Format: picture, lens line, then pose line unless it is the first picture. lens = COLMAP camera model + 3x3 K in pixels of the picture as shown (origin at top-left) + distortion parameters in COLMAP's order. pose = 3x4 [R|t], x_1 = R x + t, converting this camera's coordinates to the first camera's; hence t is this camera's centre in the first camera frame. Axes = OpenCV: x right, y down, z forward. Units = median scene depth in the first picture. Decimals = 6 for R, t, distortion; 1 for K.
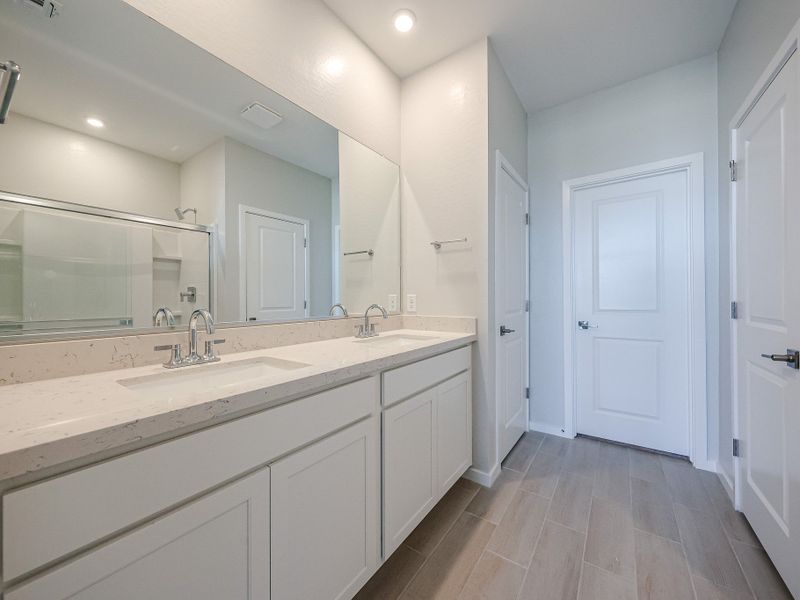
lens RADIAL K [[304.6, 0, 400.0], [0, 304.6, 300.0], [0, 0, 1]] dist [-0.000270, 0.000001]
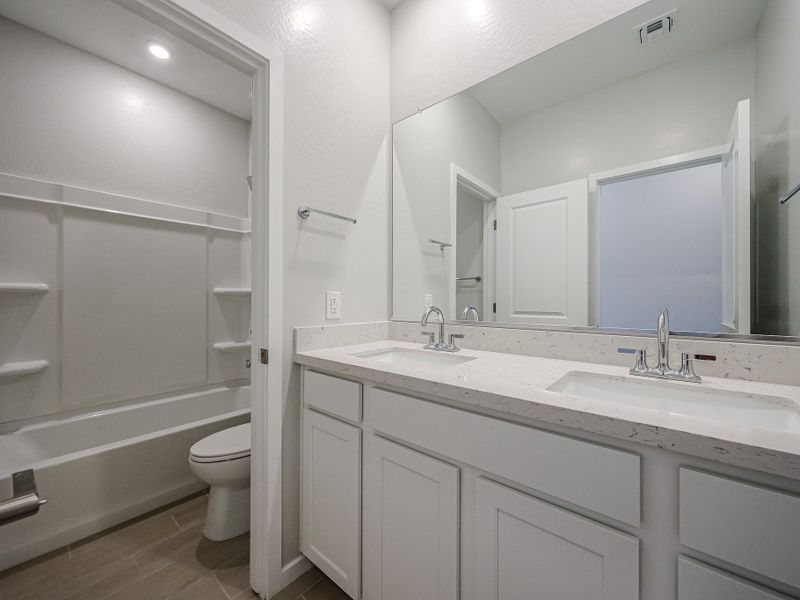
lens RADIAL K [[321.1, 0, 400.0], [0, 321.1, 300.0], [0, 0, 1]] dist [0.001261, 0.000197]
pose [[-0.079244, 0.008776, -0.996817, 0.652589], [-0.008506, 0.999919, 0.009479, -0.010561], [0.996819, 0.009230, -0.079163, 0.892842]]
